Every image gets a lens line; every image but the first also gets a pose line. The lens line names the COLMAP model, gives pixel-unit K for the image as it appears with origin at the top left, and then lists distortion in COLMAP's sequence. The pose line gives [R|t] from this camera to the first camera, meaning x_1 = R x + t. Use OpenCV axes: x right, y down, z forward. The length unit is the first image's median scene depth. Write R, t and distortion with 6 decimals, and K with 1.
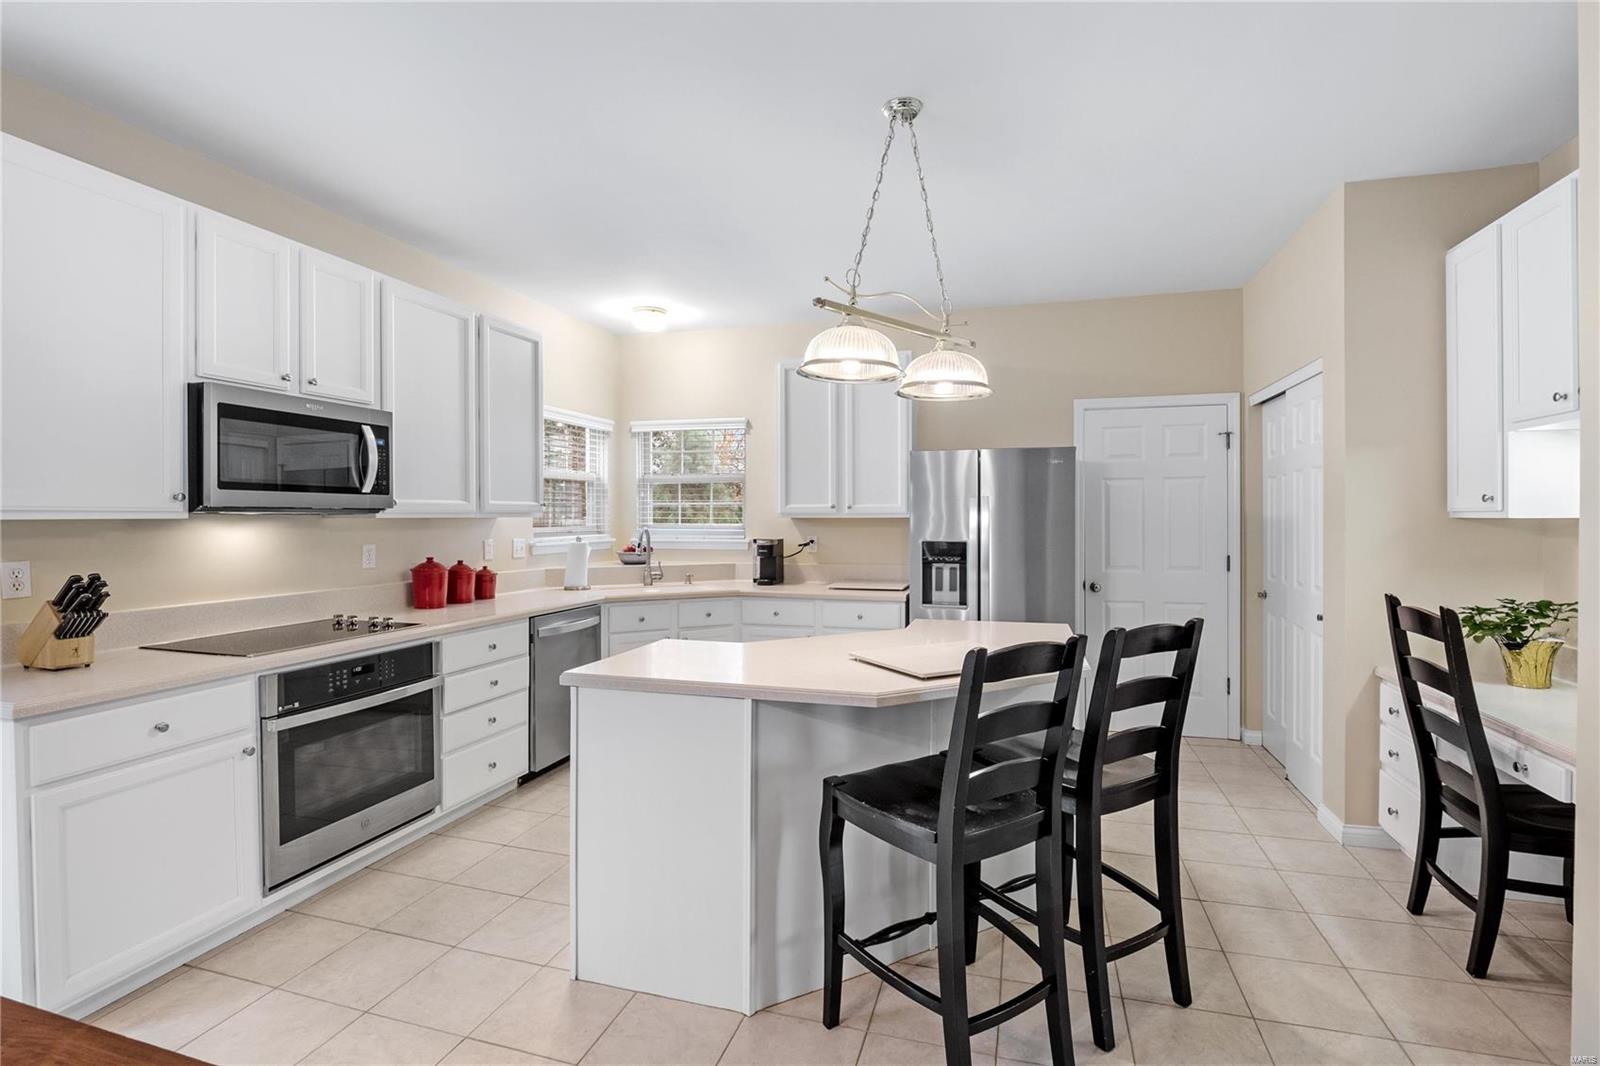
lens RADIAL K [[758.9, 0, 804.5], [0, 758.9, 522.2], [0, 0, 1]] dist [-0.002716, -0.005042]
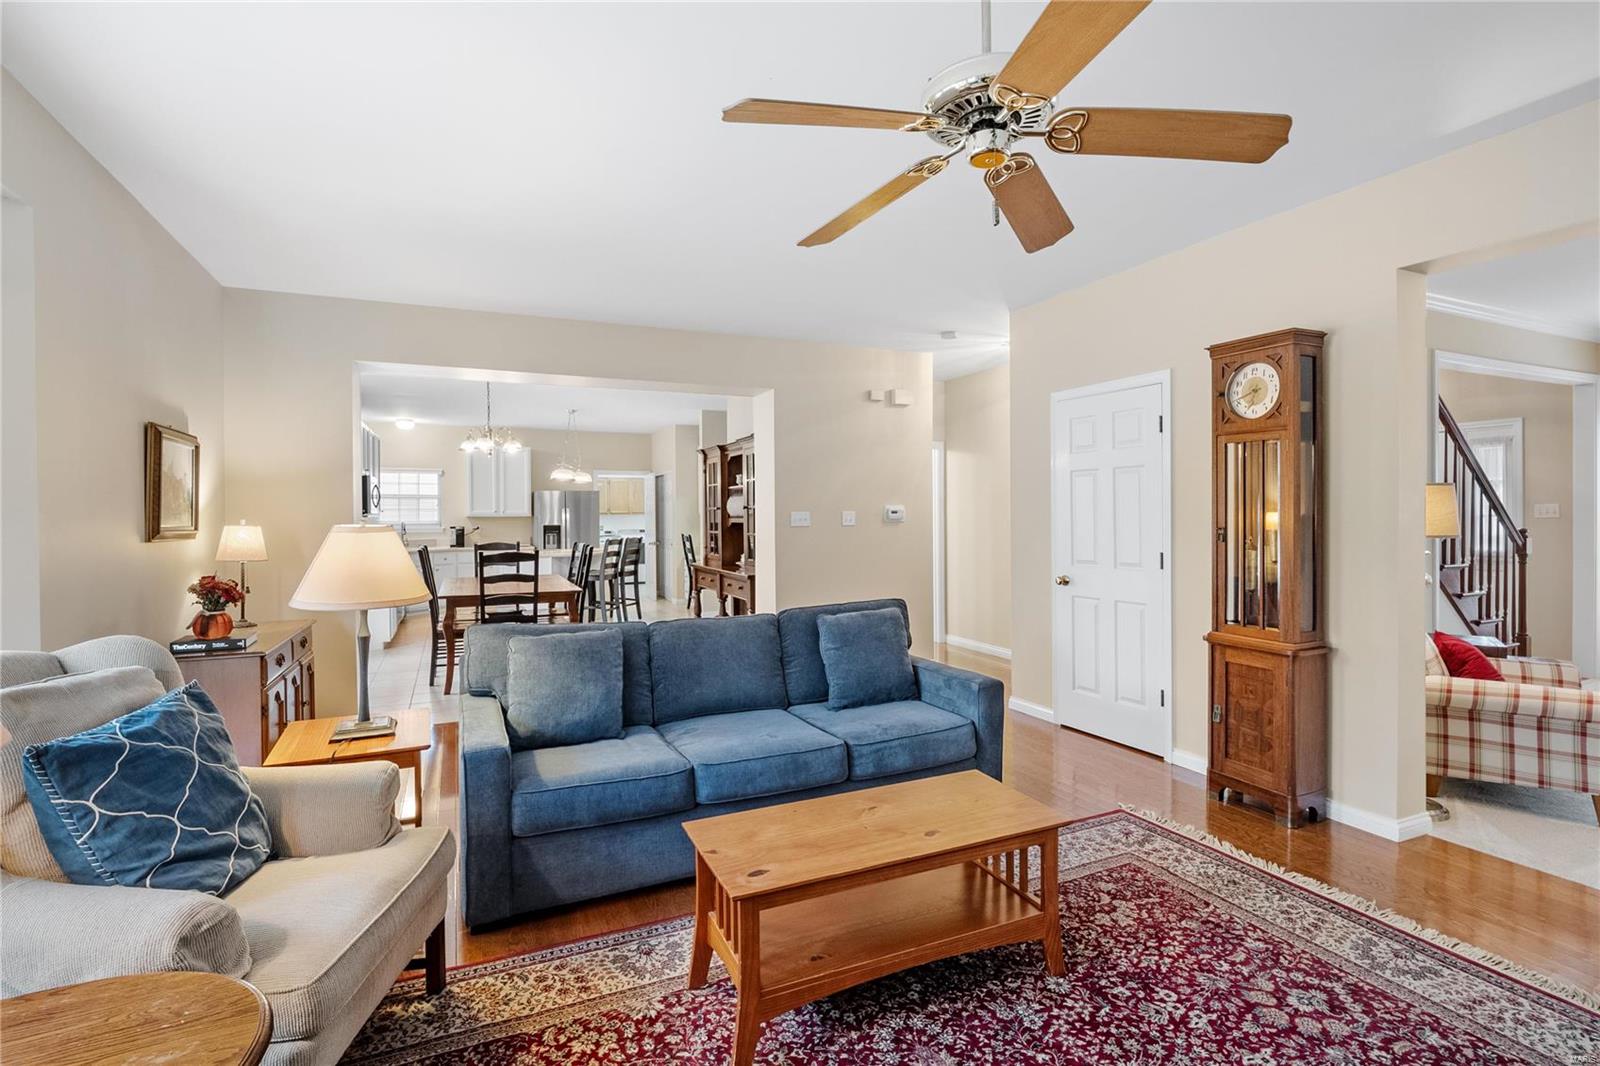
lens RADIAL K [[758.9, 0, 806.8], [0, 758.9, 511.9], [0, 0, 1]] dist [-0.002716, -0.005042]
pose [[0.752487, -0.003050, 0.658601, -0.843997], [0.009782, 0.999931, -0.006546, 0.005310], [-0.658535, 0.011368, 0.752464, -1.496547]]
